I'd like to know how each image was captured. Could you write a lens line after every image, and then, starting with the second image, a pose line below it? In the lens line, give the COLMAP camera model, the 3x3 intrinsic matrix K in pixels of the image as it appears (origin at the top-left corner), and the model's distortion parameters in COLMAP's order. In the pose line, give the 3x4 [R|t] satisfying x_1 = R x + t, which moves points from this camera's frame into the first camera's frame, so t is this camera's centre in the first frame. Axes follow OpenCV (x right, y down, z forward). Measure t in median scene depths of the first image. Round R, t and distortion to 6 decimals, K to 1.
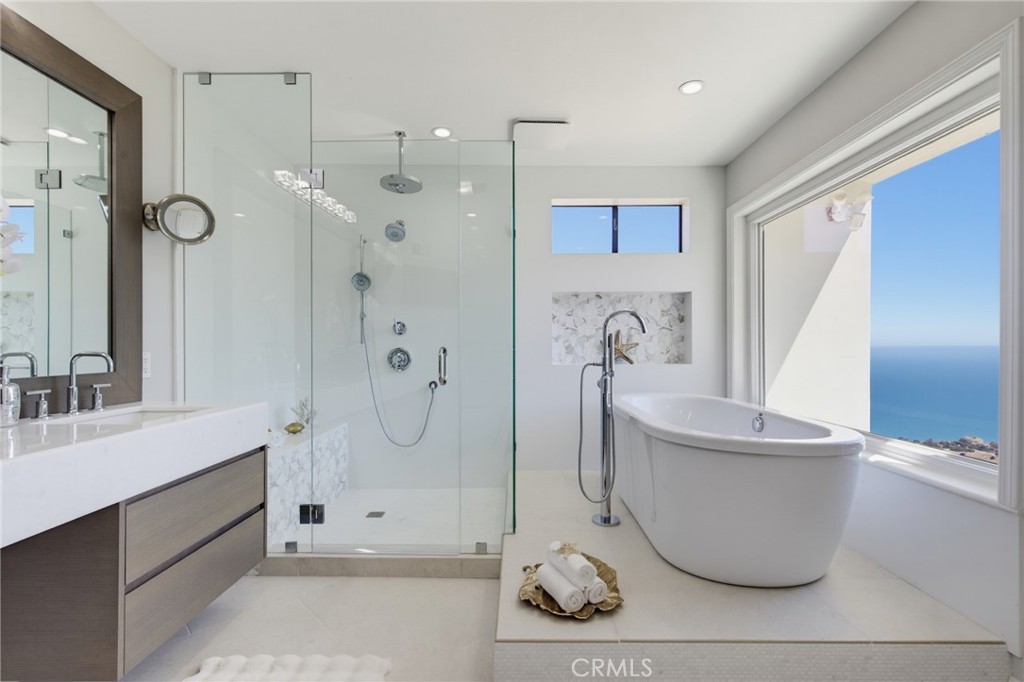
lens RADIAL K [[466.4, 0, 513.2], [0, 466.4, 345.1], [0, 0, 1]] dist [0.002796, 0.000532]
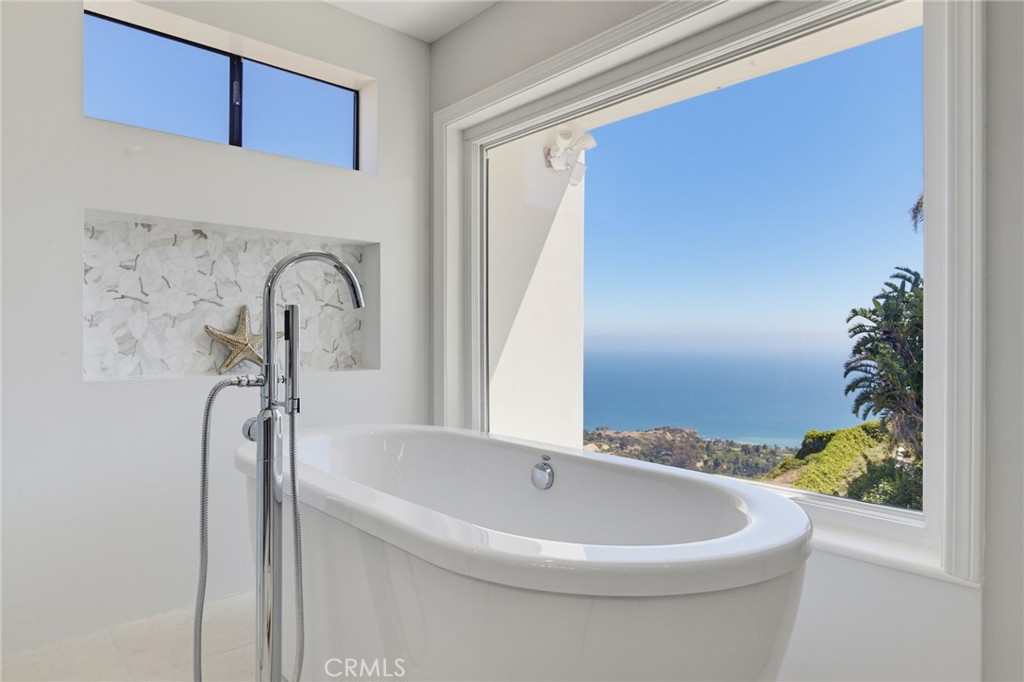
lens RADIAL K [[608.8, 0, 513.2], [0, 608.8, 335.4], [0, 0, 1]] dist [-0.008256, 0.001462]
pose [[0.736821, 0.007724, 0.676044, -0.000219], [-0.004286, 0.999968, -0.006753, 0.003120], [-0.676075, 0.002079, 0.736830, 0.337228]]
